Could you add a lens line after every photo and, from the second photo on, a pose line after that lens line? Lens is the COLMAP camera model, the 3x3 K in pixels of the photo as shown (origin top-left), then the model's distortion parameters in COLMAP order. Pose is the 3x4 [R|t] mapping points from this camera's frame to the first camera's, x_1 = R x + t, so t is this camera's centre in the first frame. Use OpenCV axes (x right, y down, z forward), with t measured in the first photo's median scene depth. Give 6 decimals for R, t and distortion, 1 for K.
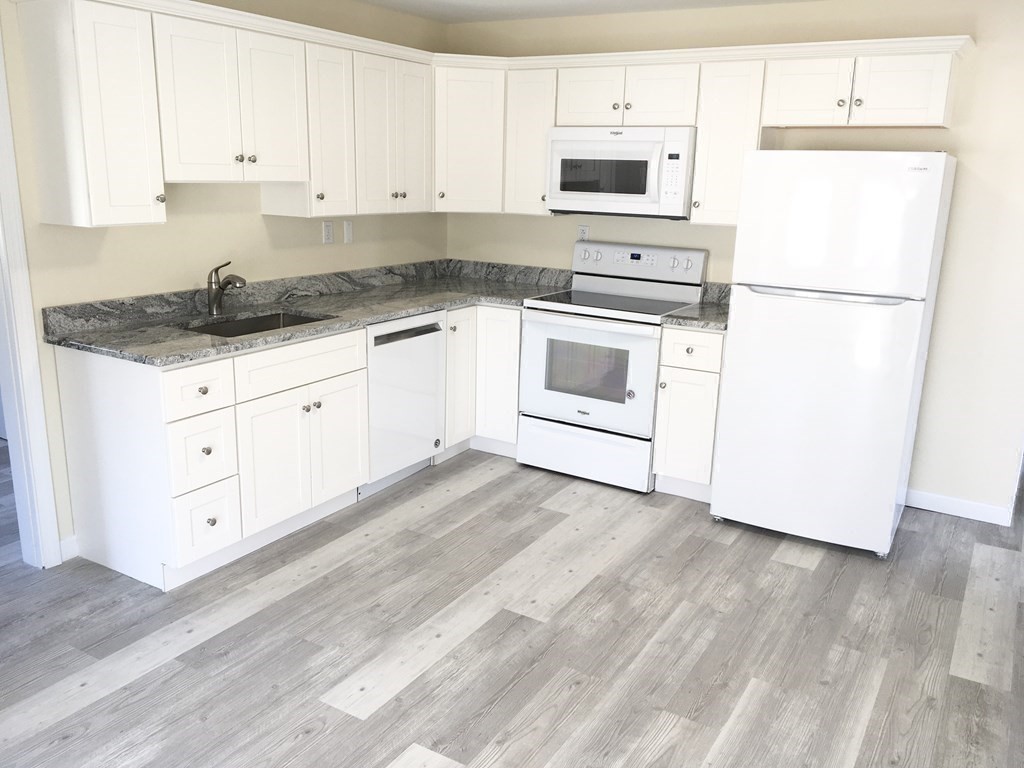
lens RADIAL K [[858.5, 0, 510.0], [0, 858.5, 386.0], [0, 0, 1]] dist [0.074175, -0.104328]
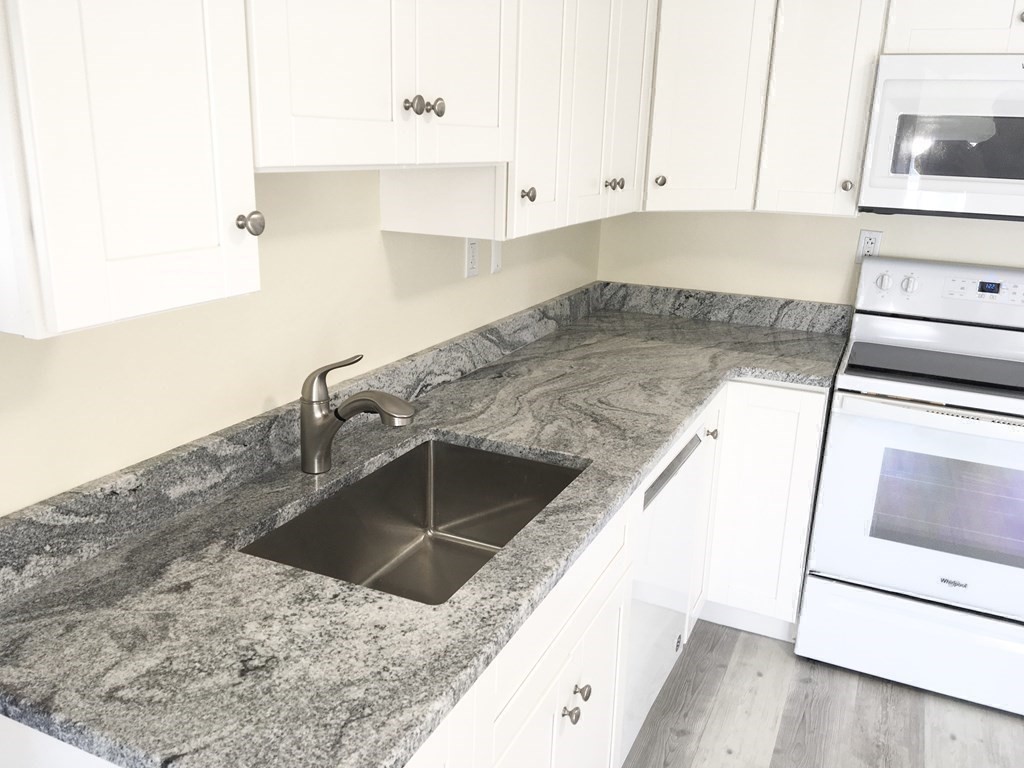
lens RADIAL K [[858.5, 0, 508.7], [0, 858.5, 382.8], [0, 0, 1]] dist [0.074175, -0.104328]
pose [[0.994169, -0.024269, 0.105065, -0.252666], [0.020677, 0.999168, 0.035145, -0.122425], [-0.105830, -0.032768, 0.993844, 0.491299]]
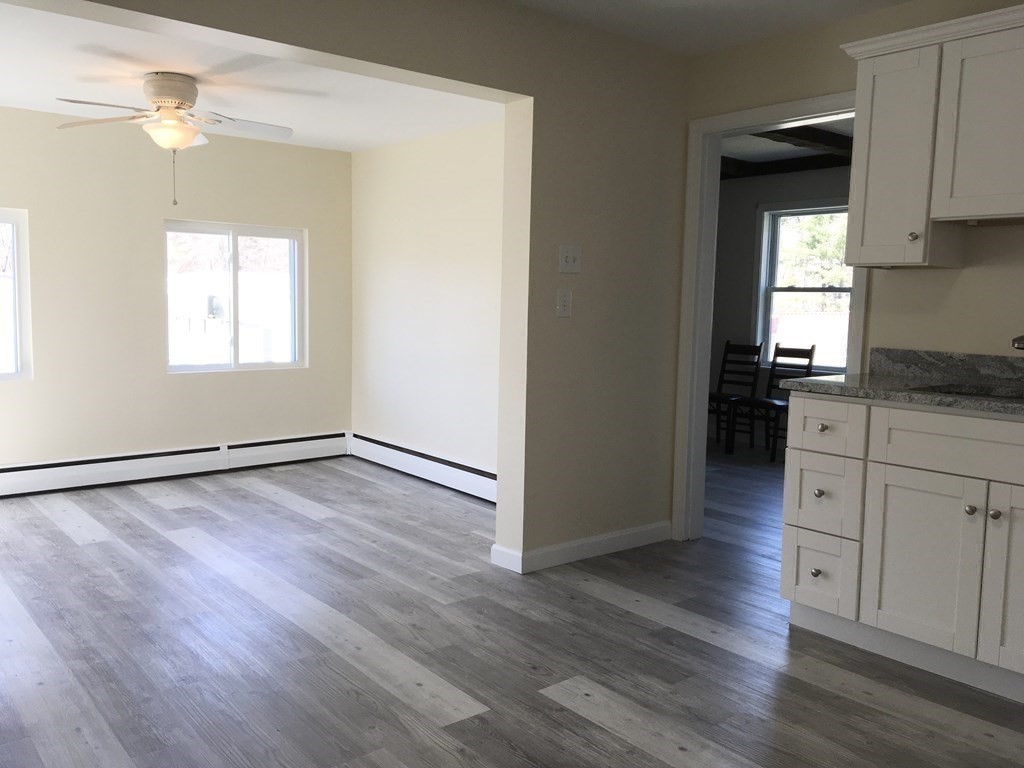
lens RADIAL K [[858.5, 0, 509.5], [0, 858.5, 384.0], [0, 0, 1]] dist [0.074175, -0.104328]
pose [[-0.336324, 0.062436, -0.939674, 0.472689], [-0.261289, 0.952439, 0.156803, -0.072415], [0.904773, 0.298264, -0.304014, 0.693443]]
